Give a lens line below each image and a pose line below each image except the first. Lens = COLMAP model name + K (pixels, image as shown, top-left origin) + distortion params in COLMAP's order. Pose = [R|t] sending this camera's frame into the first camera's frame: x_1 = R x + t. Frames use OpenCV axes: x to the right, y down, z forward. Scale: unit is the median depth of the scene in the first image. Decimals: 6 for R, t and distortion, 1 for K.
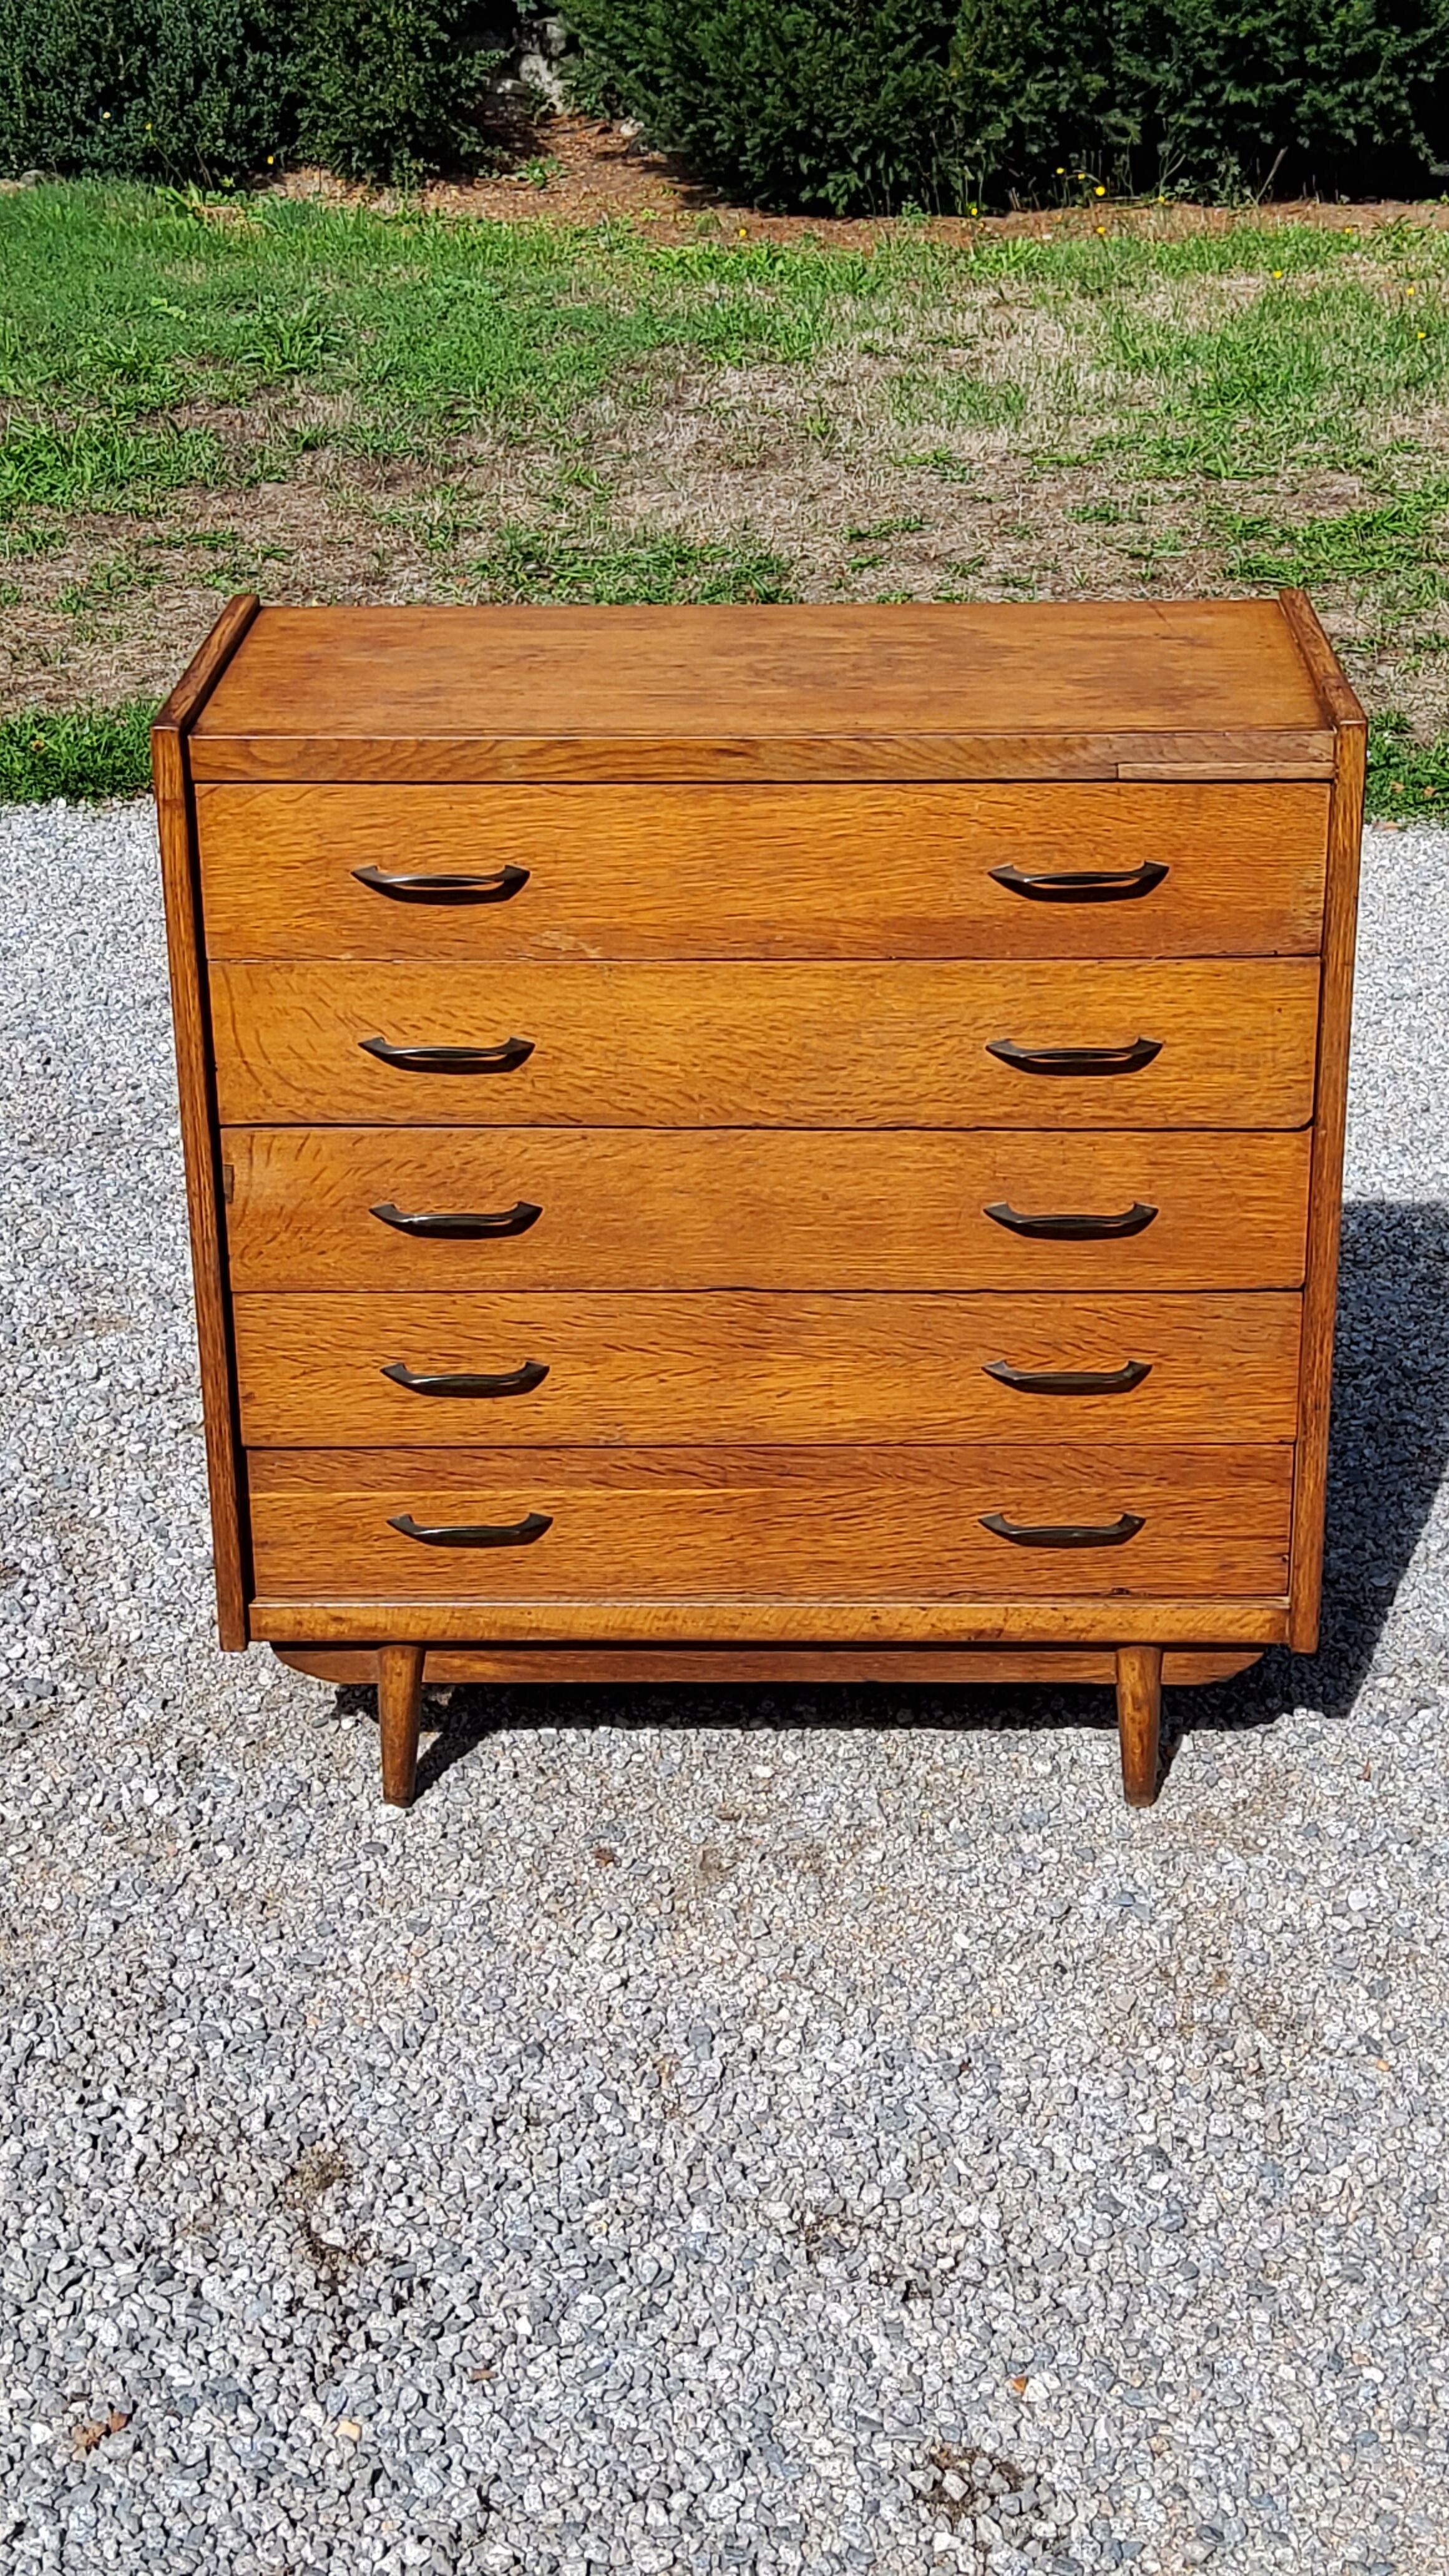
lens RADIAL K [[3866.4, 0, 862.2], [0, 3866.4, 1320.4], [0, 0, 1]] dist [0.134657, 0.000000]
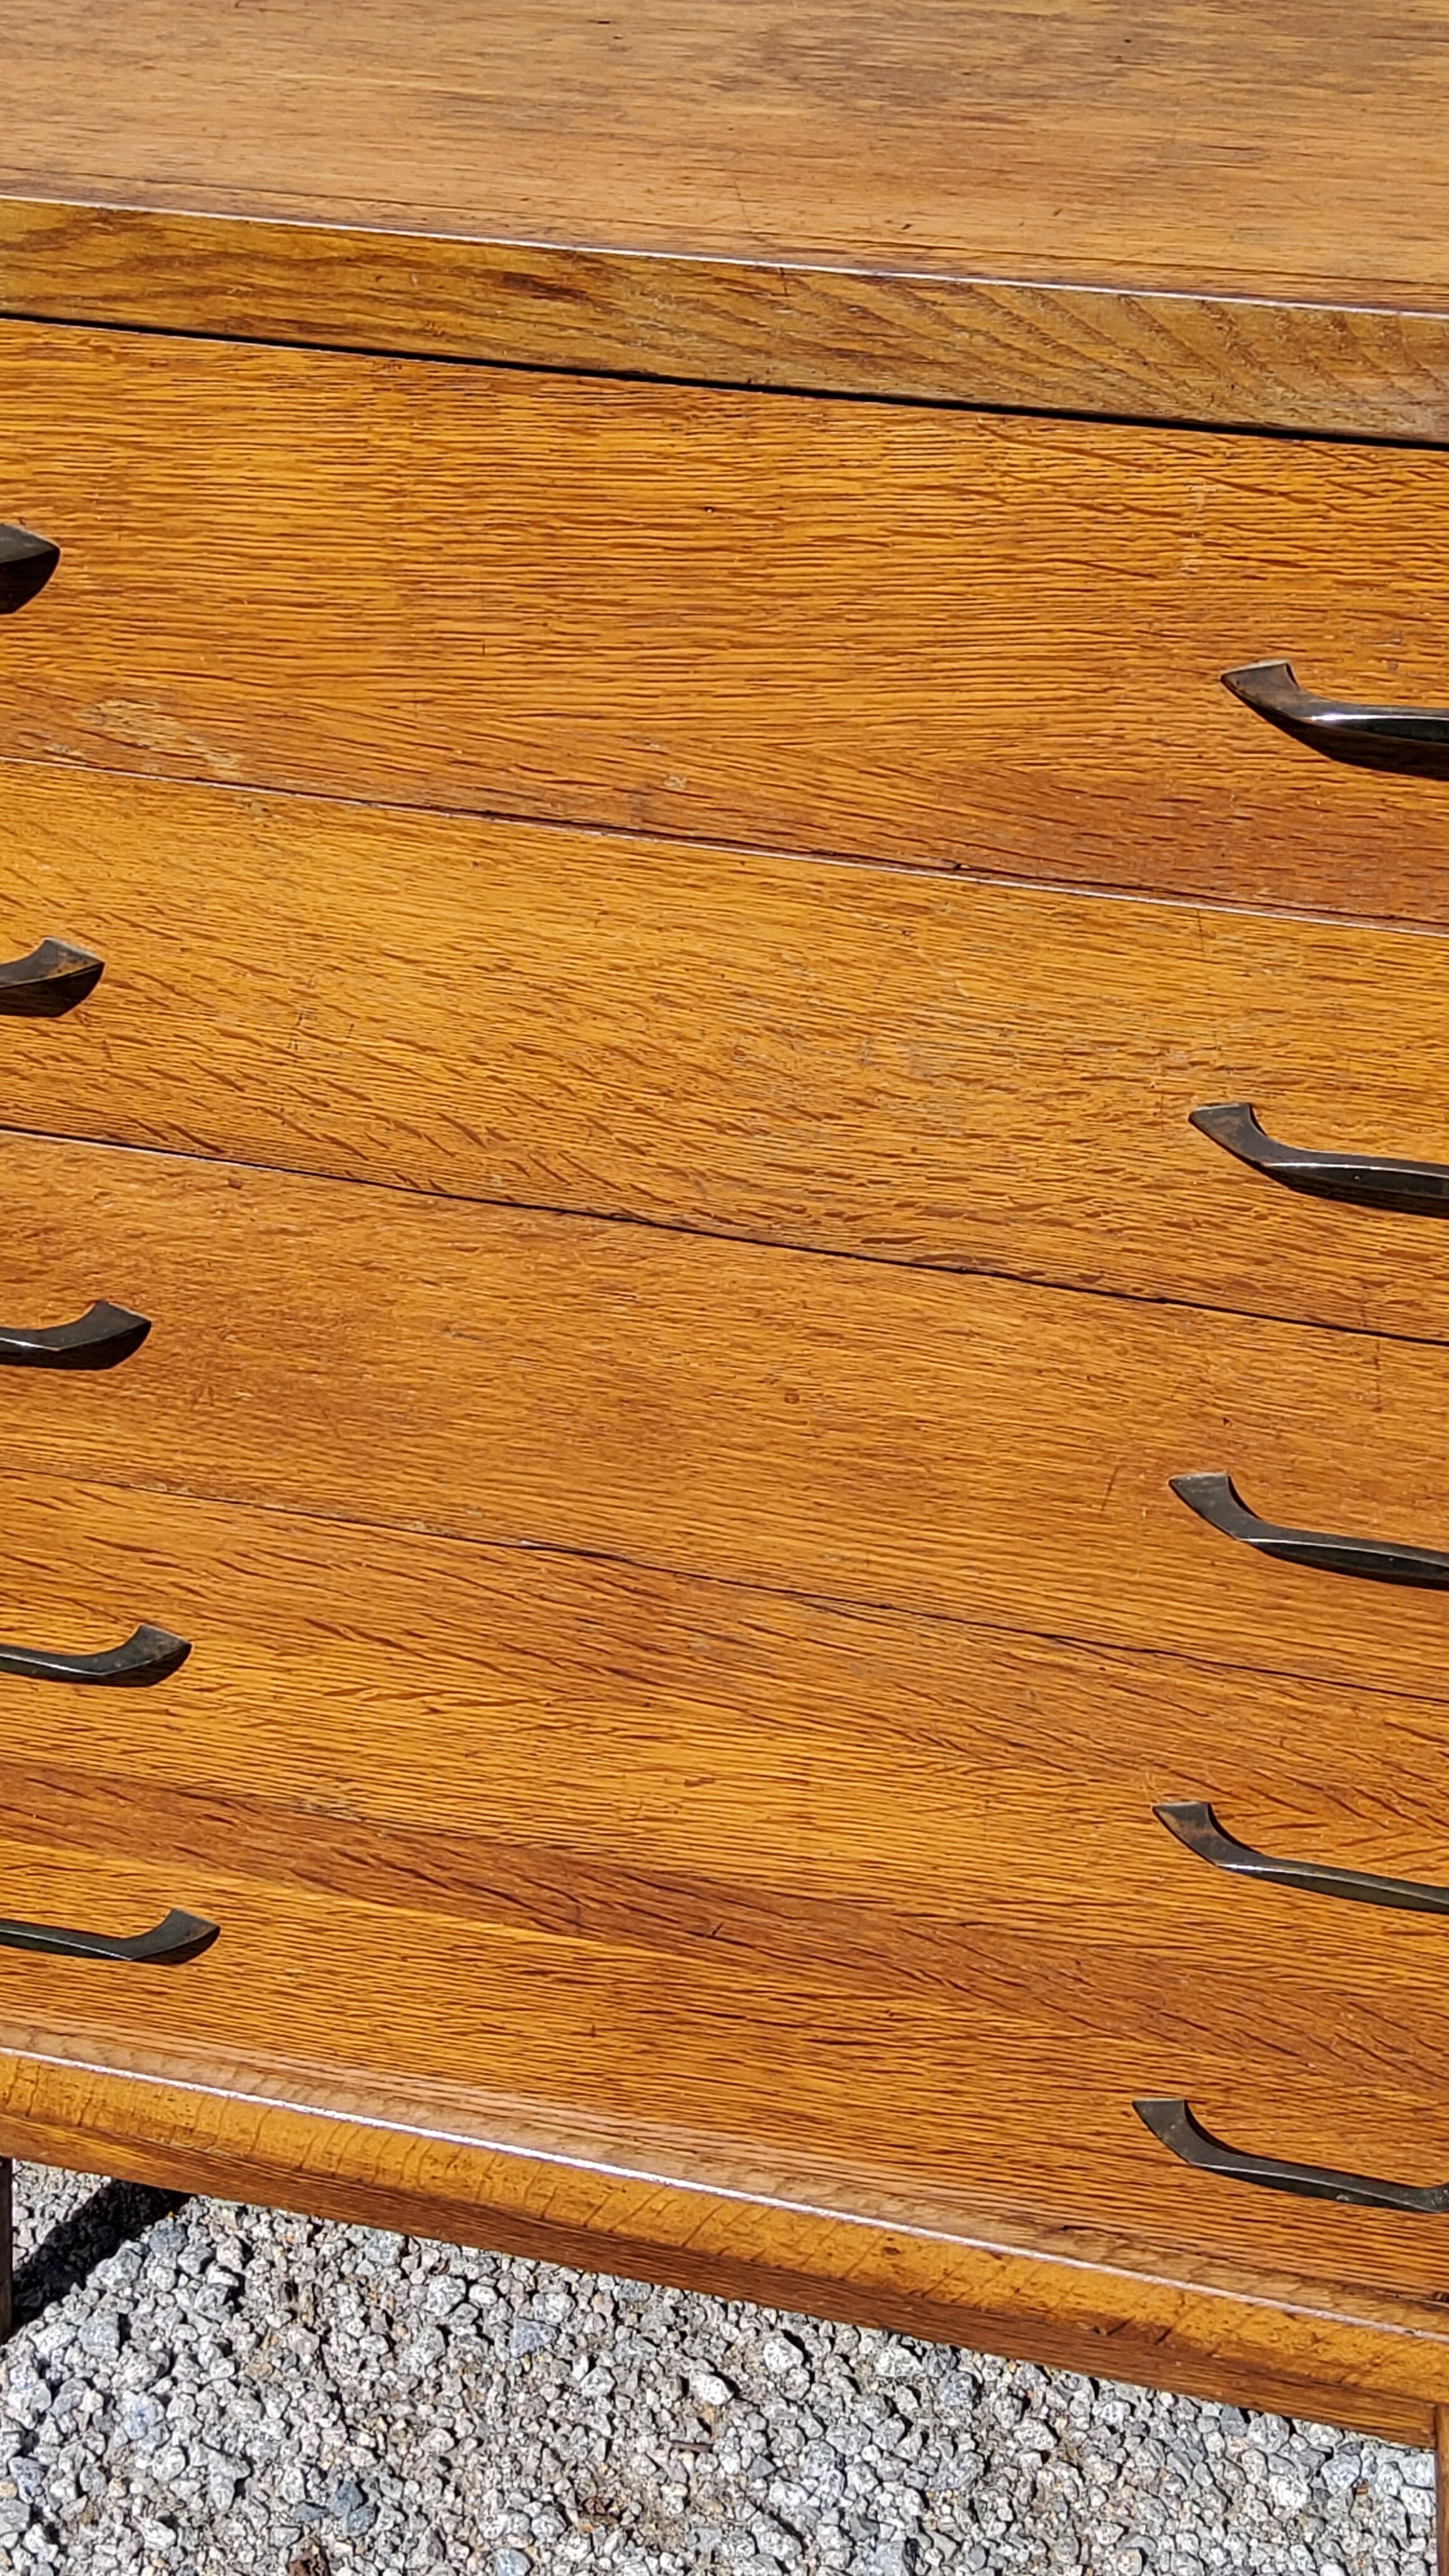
lens RADIAL K [[3866.4, 0, 812.9], [0, 3866.4, 1322.7], [0, 0, 1]] dist [0.134657, 0.000000]
pose [[0.965775, 0.142867, -0.216491, 0.080436], [-0.102927, 0.977199, 0.185711, -0.115918], [0.238086, -0.157072, 0.958459, 0.606188]]
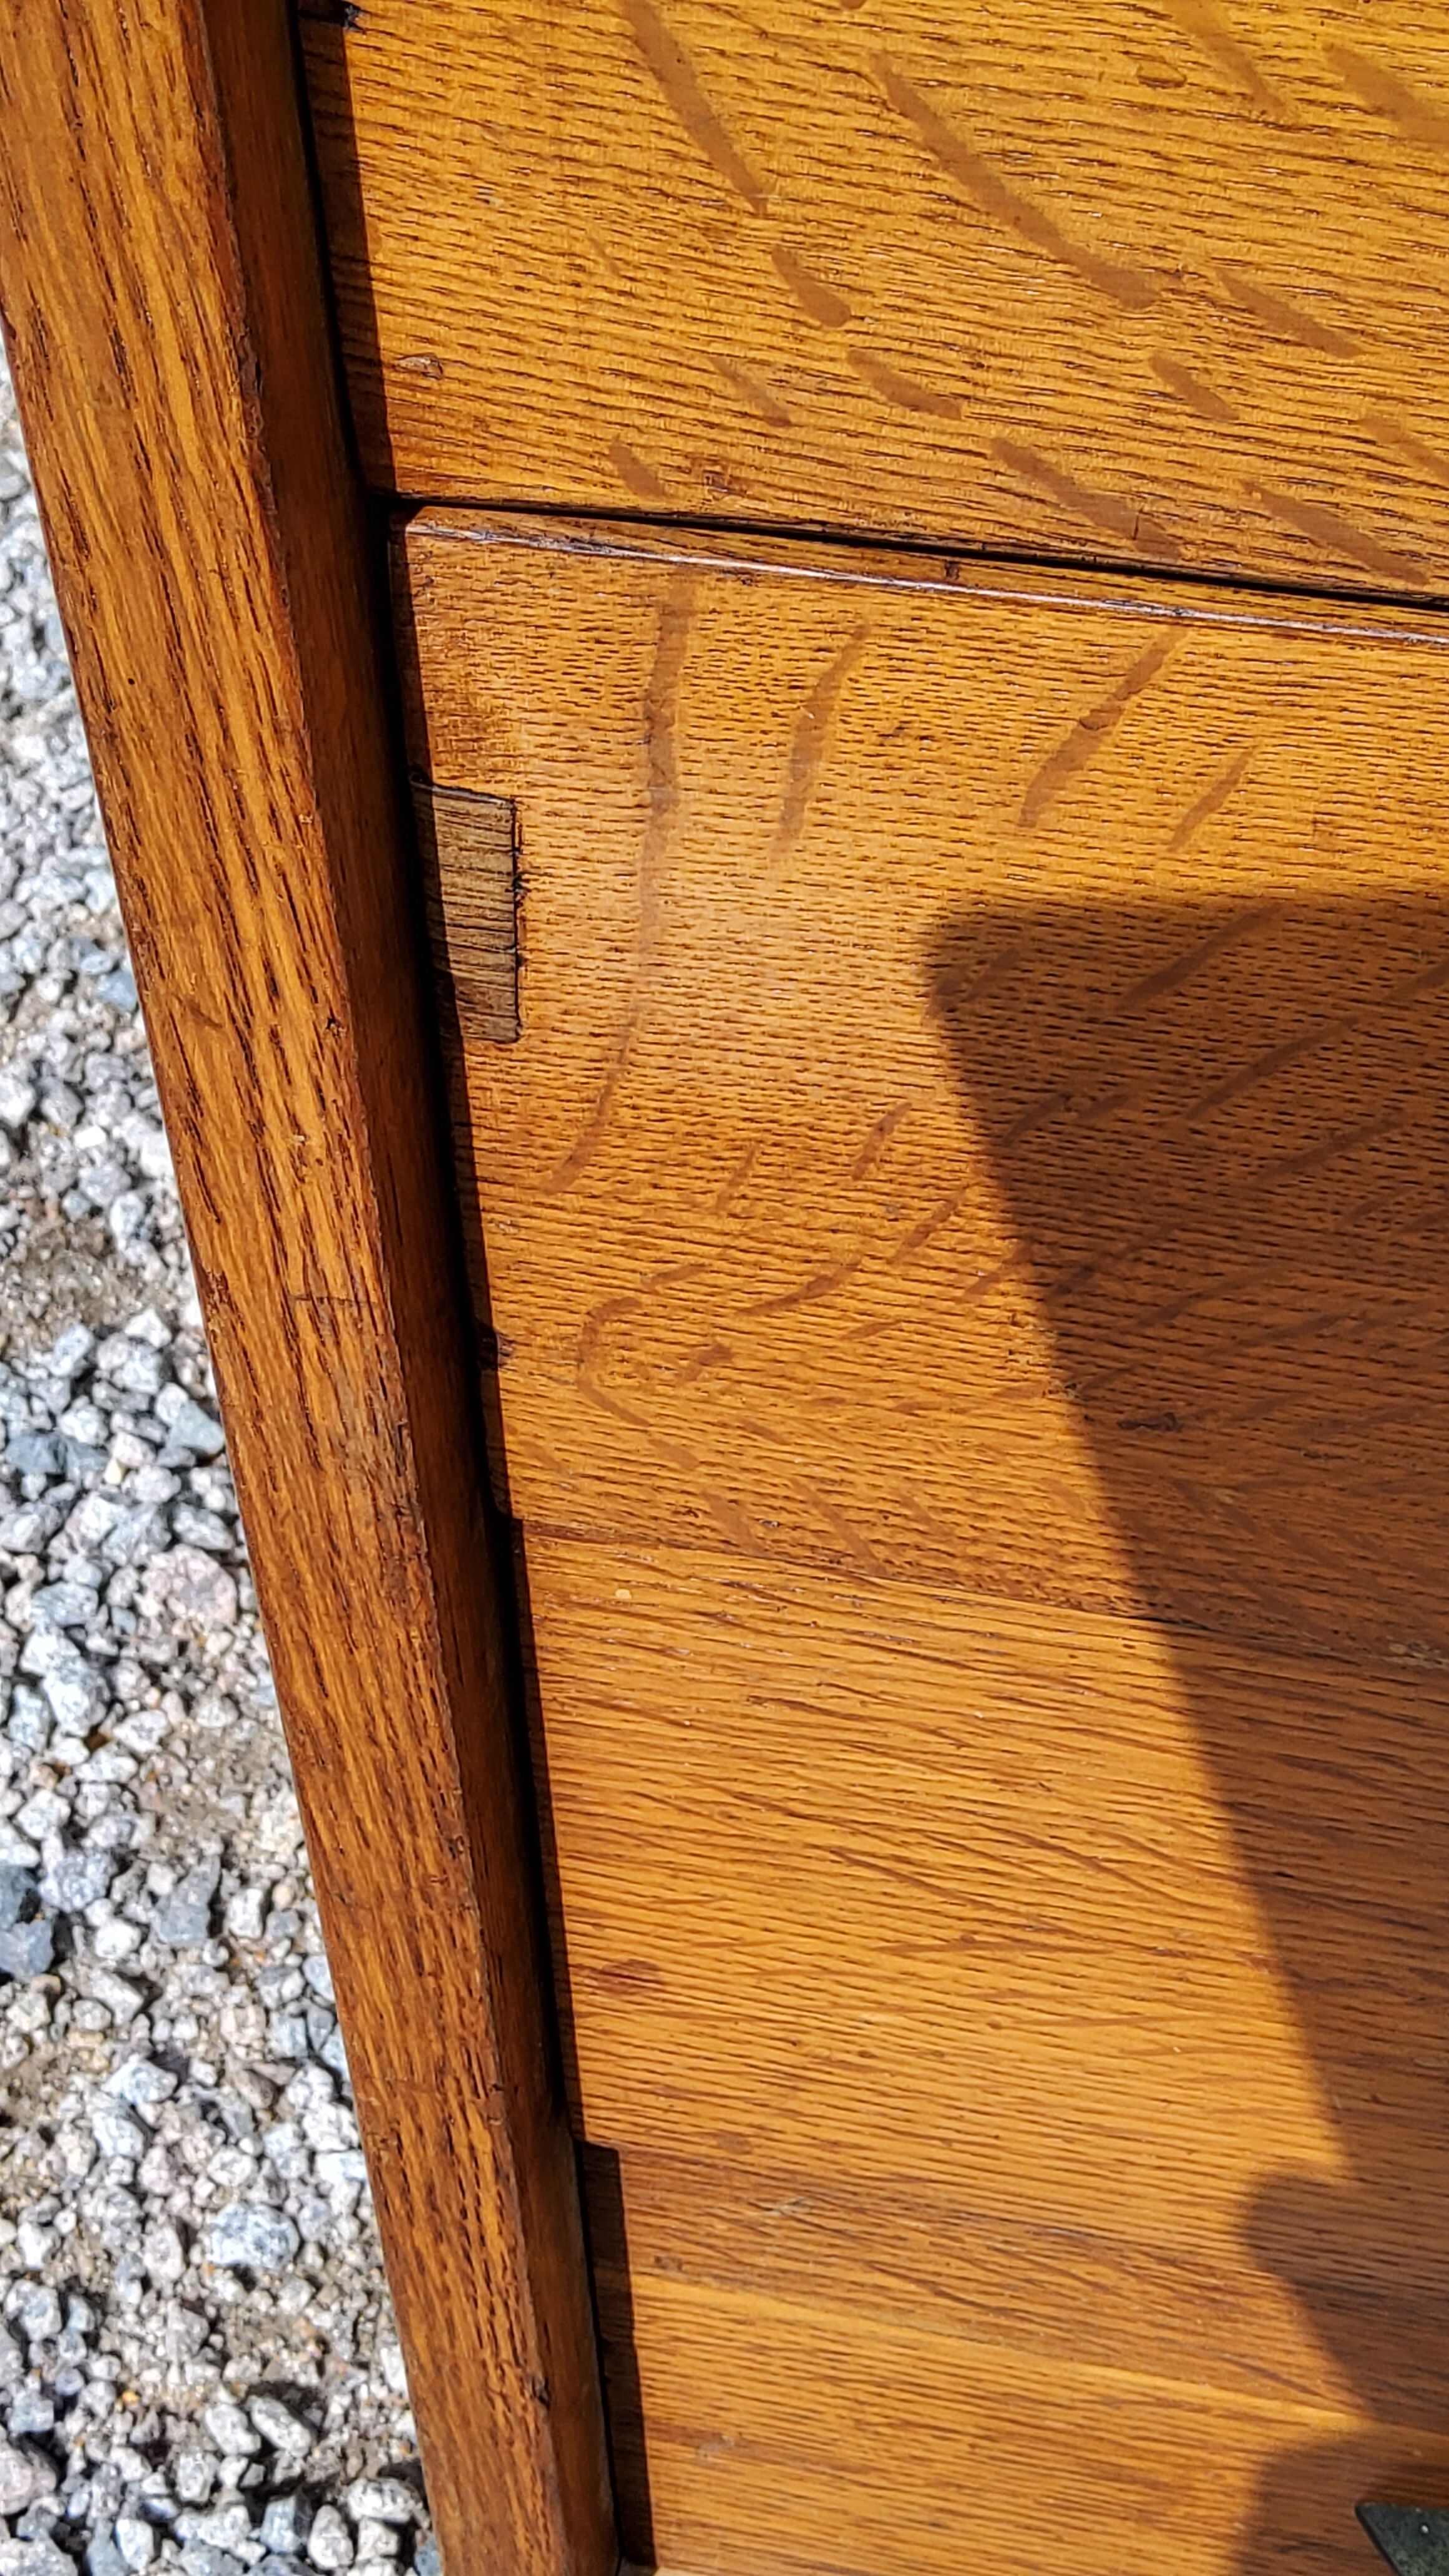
lens RADIAL K [[3866.4, 0, 804.5], [0, 3866.4, 1277.5], [0, 0, 1]] dist [0.134657, 0.000000]
pose [[0.974828, 0.146320, -0.168231, -0.129750], [-0.066632, 0.911239, 0.406453, -0.075986], [0.212771, -0.385012, 0.898050, 0.881112]]
